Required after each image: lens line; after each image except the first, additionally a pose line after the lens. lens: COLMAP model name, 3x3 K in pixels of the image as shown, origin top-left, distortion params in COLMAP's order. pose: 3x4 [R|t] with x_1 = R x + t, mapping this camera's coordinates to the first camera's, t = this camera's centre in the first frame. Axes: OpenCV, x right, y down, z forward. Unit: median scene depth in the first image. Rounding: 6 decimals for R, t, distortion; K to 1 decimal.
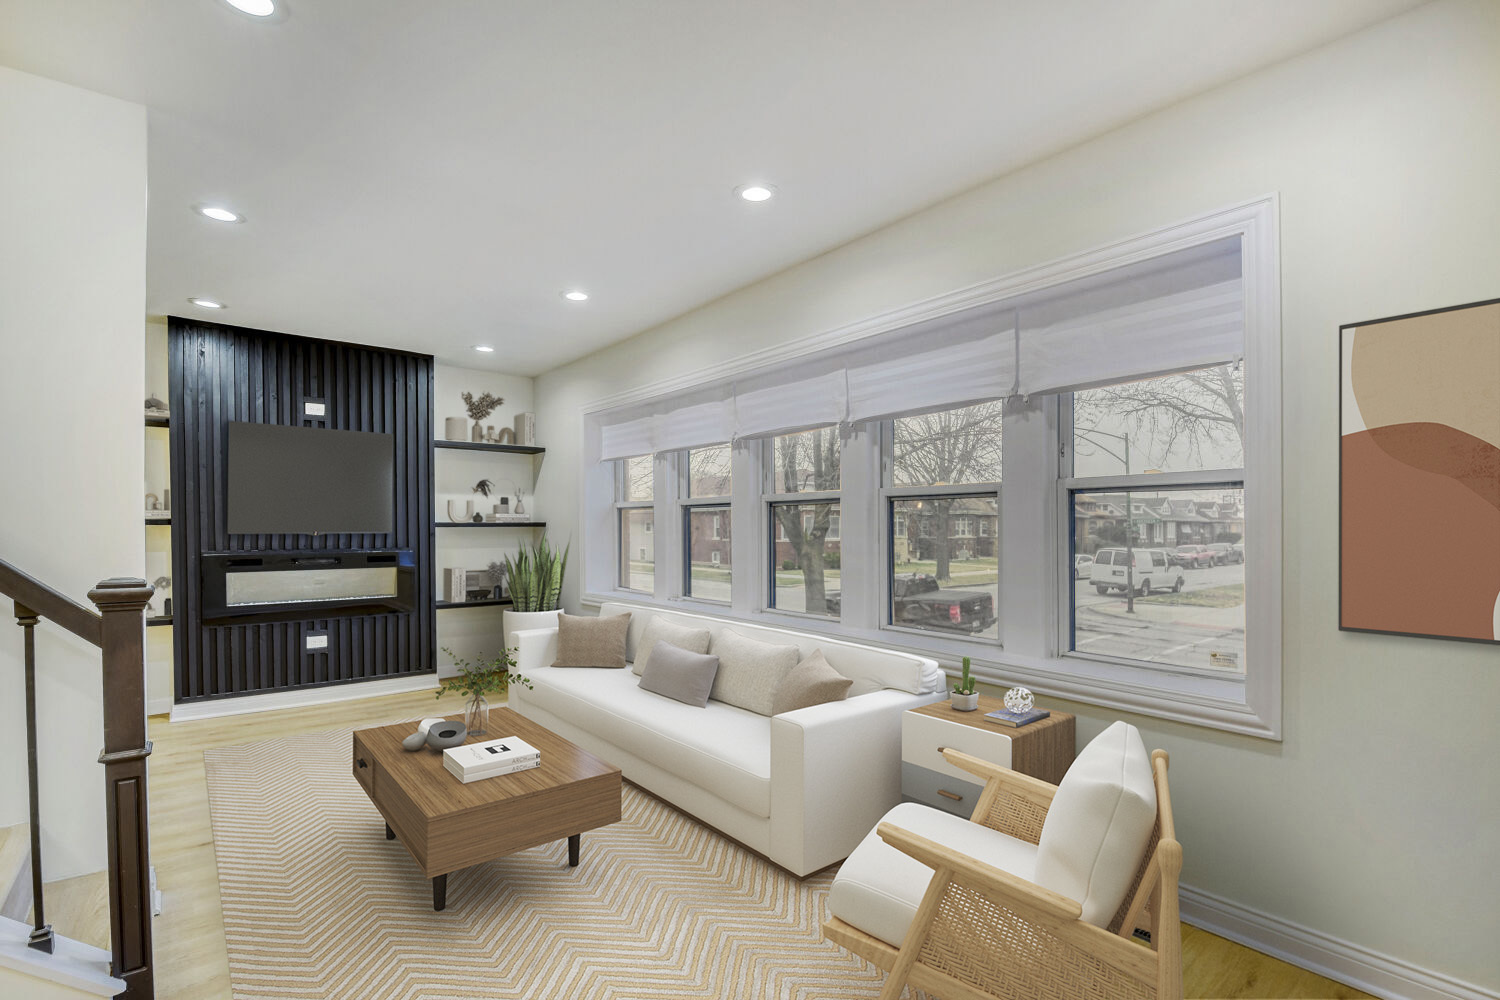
lens RADIAL K [[693.5, 0, 751.6], [0, 693.5, 494.8], [0, 0, 1]] dist [0.004454, 0.000518]
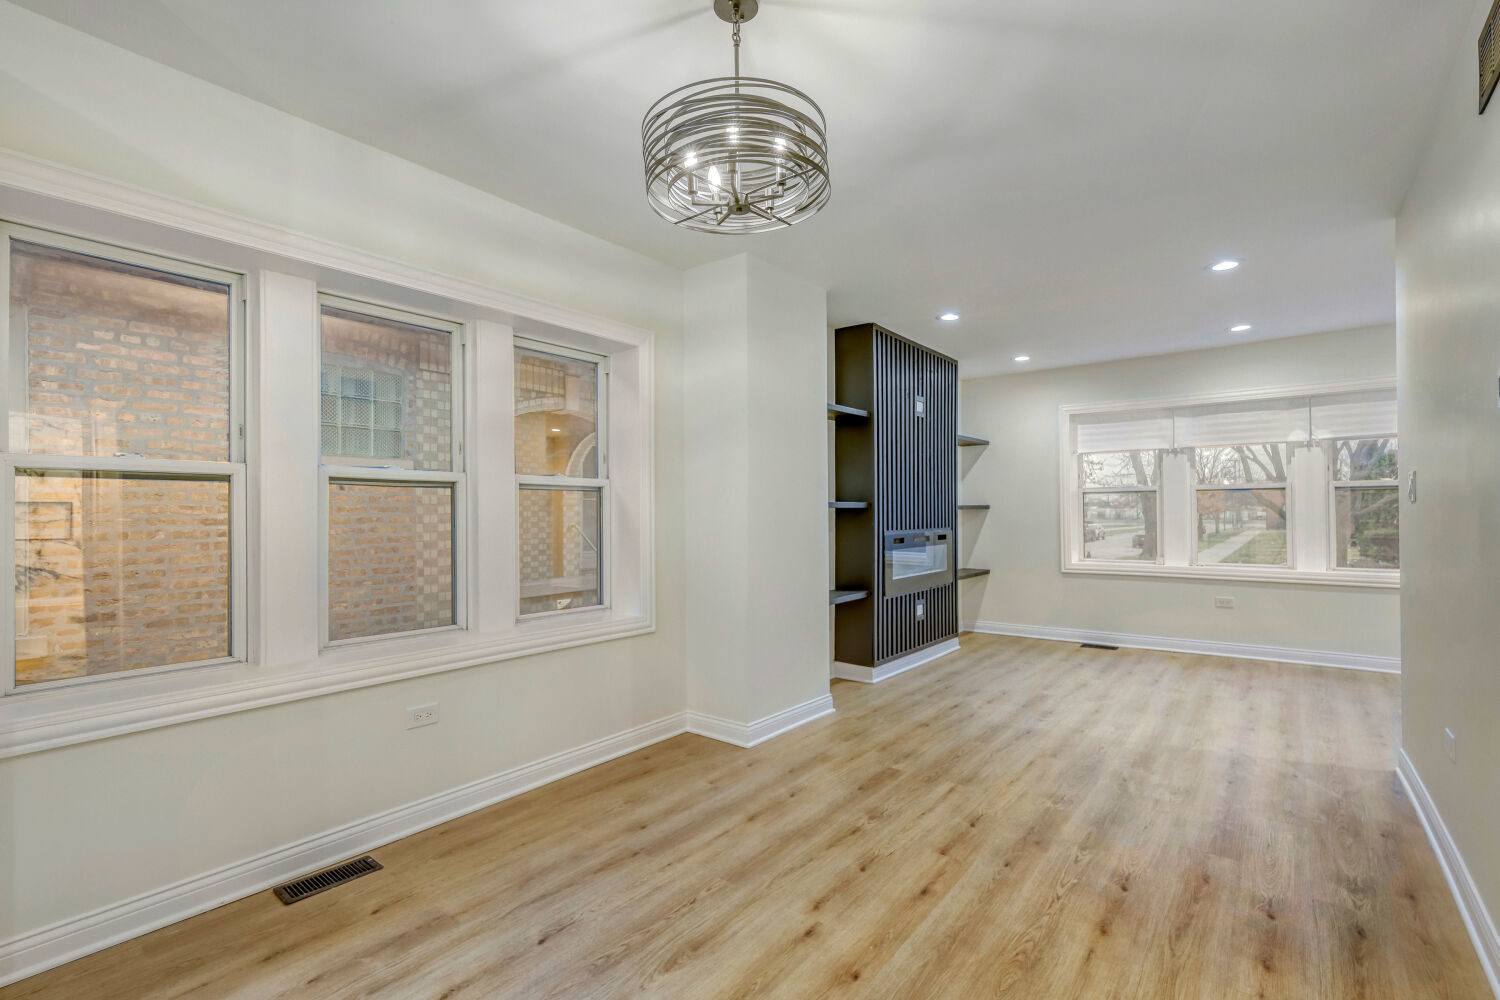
lens RADIAL K [[671.5, 0, 783.1], [0, 671.5, 507.6], [0, 0, 1]] dist [-0.003223, 0.033022]
pose [[0.971823, -0.004061, 0.235677, -1.152249], [-0.003485, 0.999495, 0.031592, 0.010684], [-0.235687, -0.031523, 0.971318, -0.050948]]
